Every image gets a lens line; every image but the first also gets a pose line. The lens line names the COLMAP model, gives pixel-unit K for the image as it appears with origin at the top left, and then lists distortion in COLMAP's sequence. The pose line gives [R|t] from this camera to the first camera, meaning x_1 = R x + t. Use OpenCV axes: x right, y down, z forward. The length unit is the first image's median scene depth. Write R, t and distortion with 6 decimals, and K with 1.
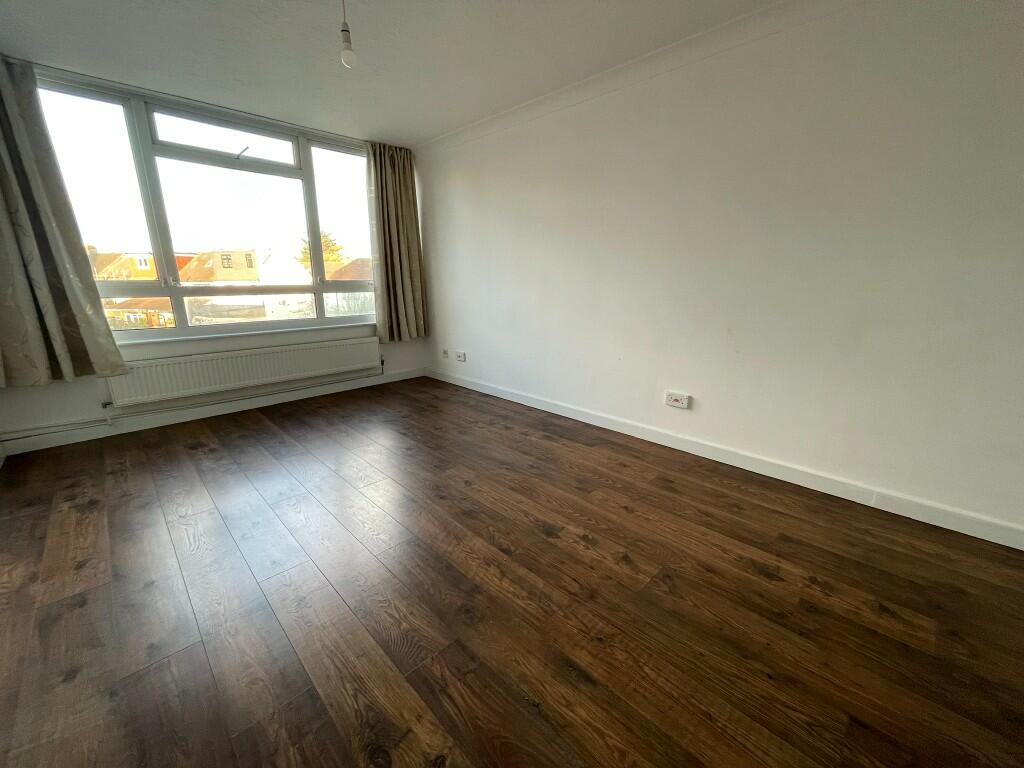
lens RADIAL K [[414.0, 0, 507.2], [0, 414.0, 384.4], [0, 0, 1]] dist [0.013088, 0.000050]
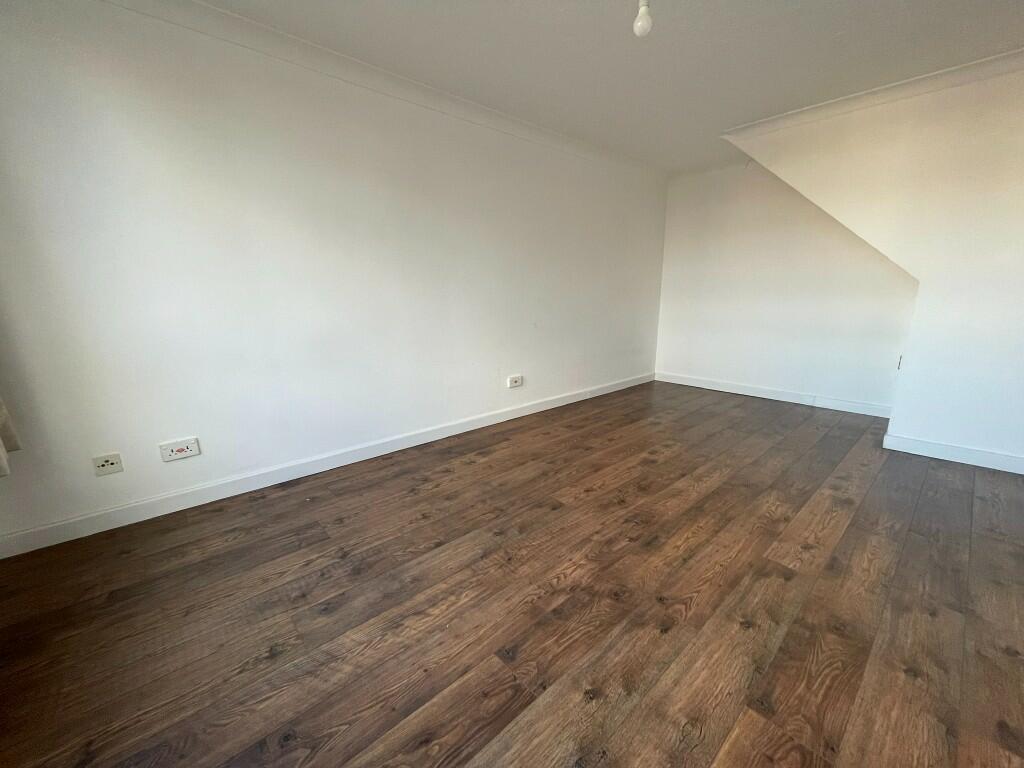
lens RADIAL K [[414.0, 0, 507.2], [0, 414.0, 384.4], [0, 0, 1]] dist [0.013088, 0.000050]
pose [[0.039694, -0.212625, 0.976327, -1.015233], [0.254577, 0.947005, 0.195889, -0.251177], [-0.966237, 0.240775, 0.091720, 1.017077]]
